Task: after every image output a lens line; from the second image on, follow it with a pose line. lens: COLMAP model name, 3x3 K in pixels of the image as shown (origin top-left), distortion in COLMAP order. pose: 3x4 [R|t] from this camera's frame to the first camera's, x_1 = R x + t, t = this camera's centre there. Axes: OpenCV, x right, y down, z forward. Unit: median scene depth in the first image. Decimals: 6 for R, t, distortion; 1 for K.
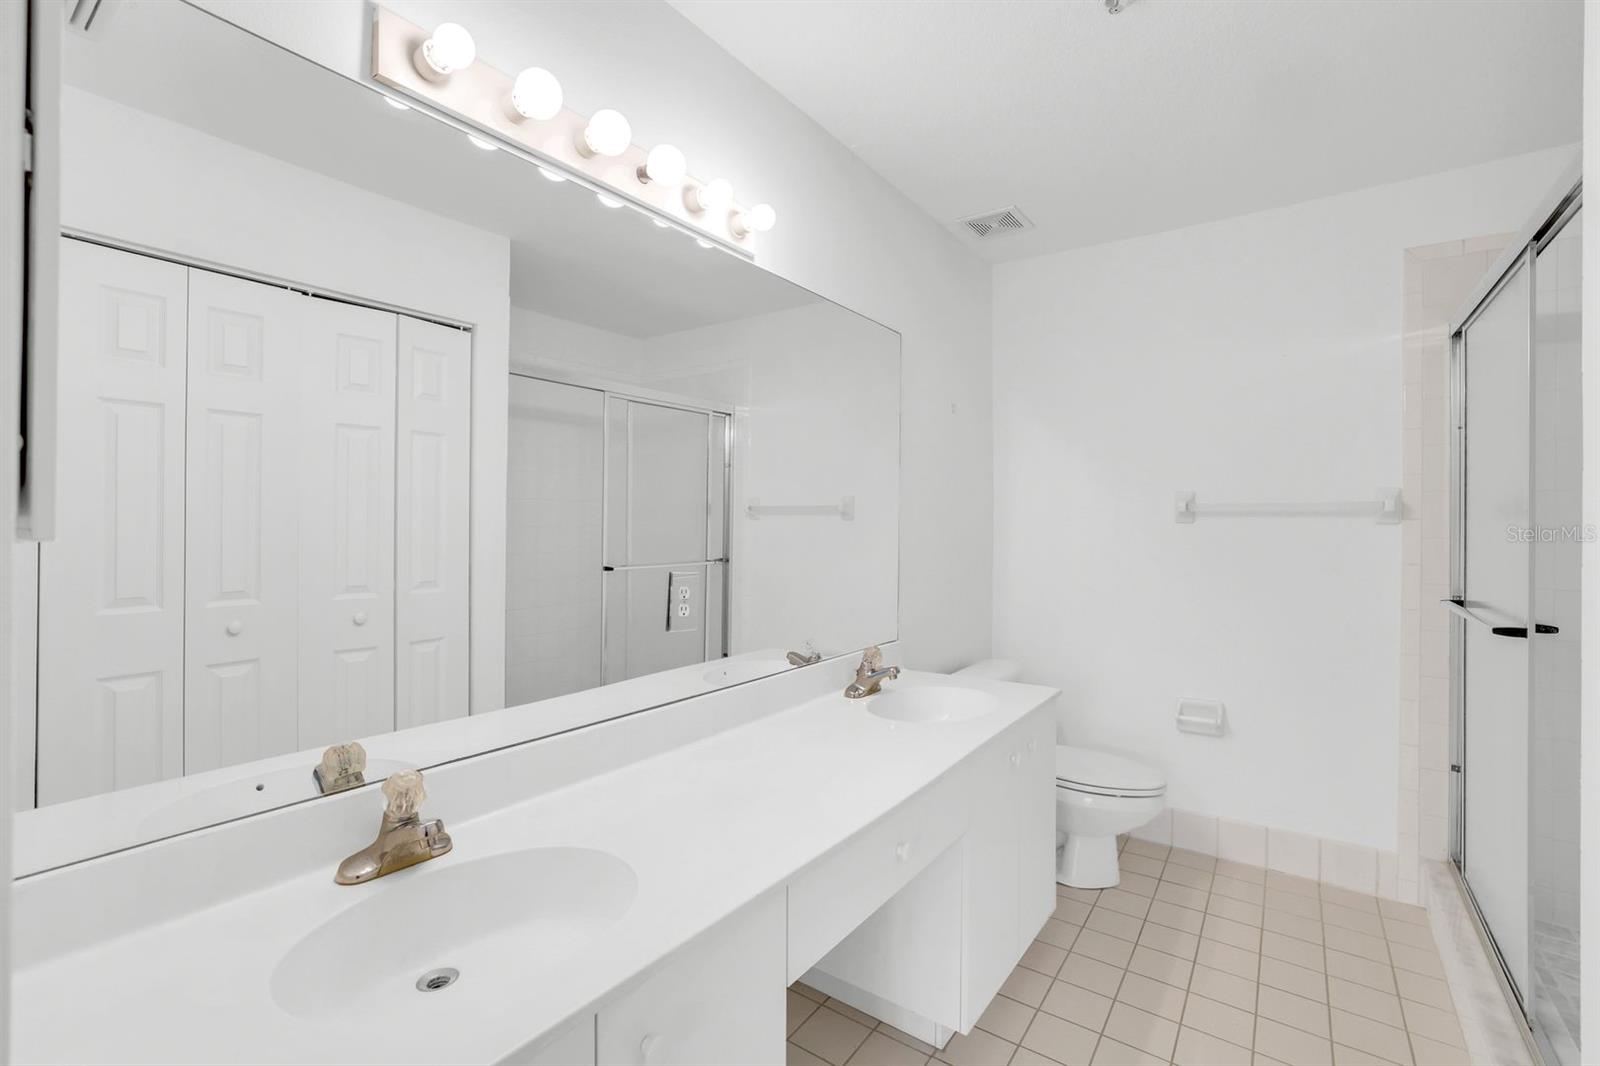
lens RADIAL K [[693.0, 0, 769.6], [0, 693.0, 524.7], [0, 0, 1]] dist [-0.032158, 0.000563]
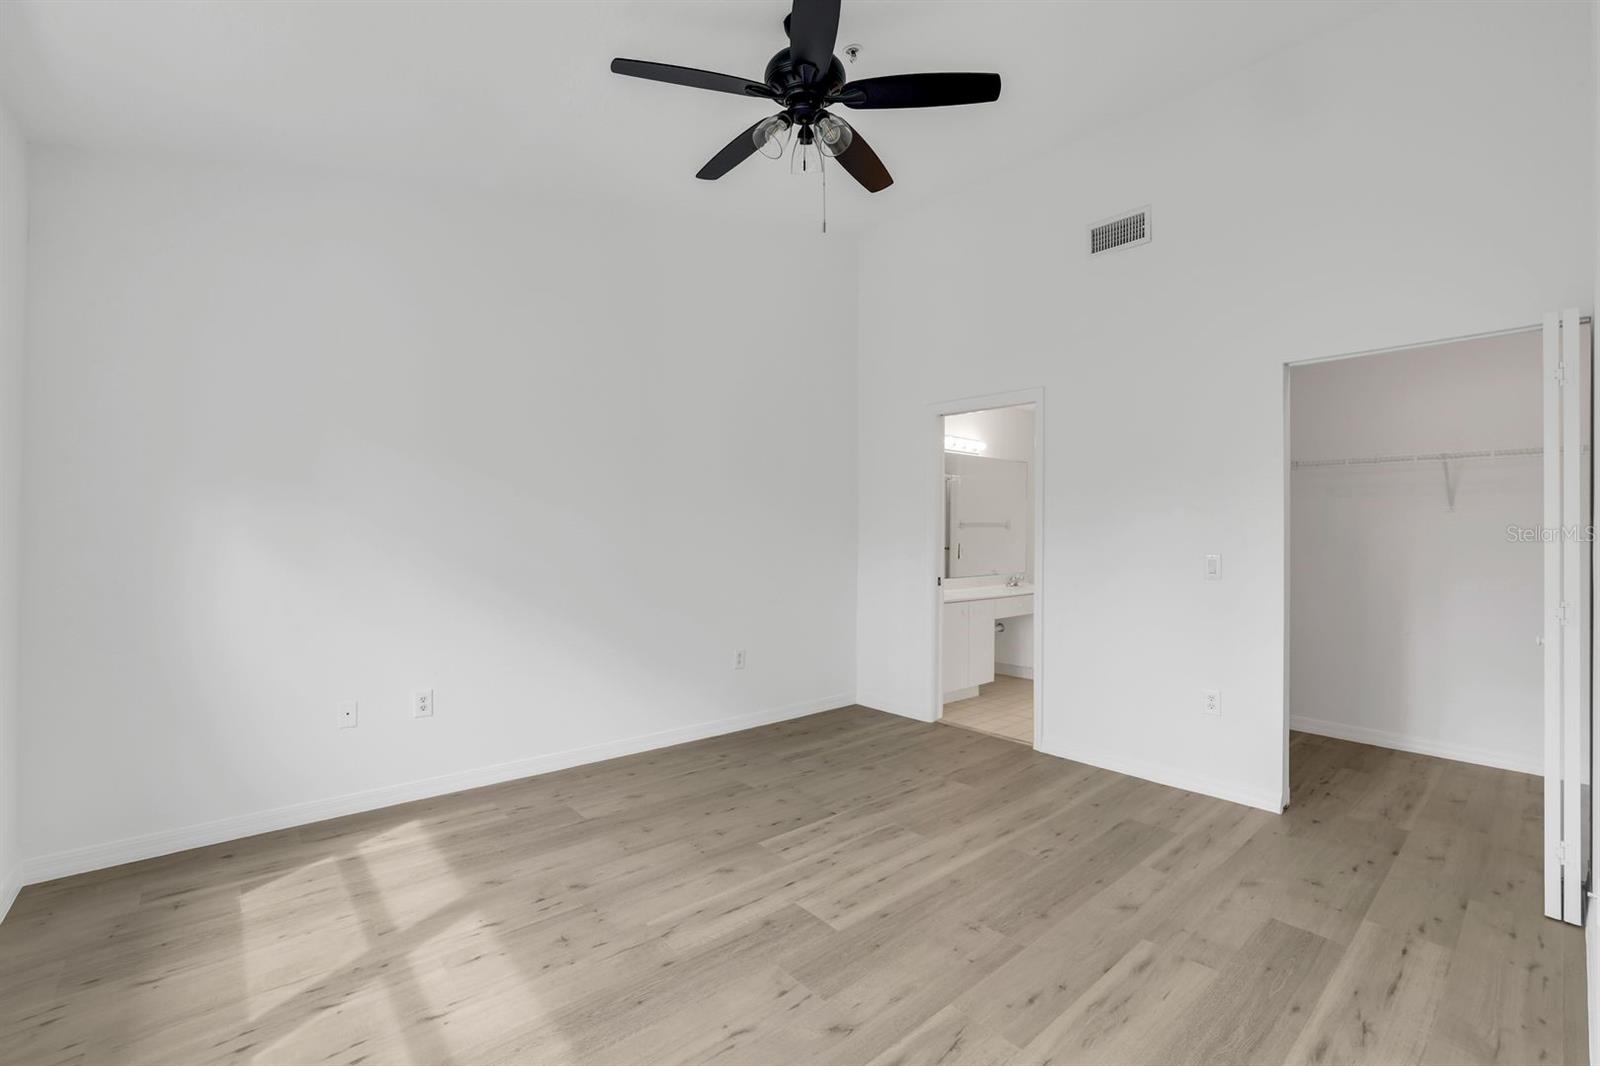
lens RADIAL K [[687.4, 0, 790.9], [0, 687.4, 526.3], [0, 0, 1]] dist [-0.033267, 0.011911]
pose [[0.980439, 0.000170, -0.196821, -0.224833], [-0.000709, 0.999996, -0.002670, -0.018589], [0.196820, 0.002758, 0.980436, -2.125215]]
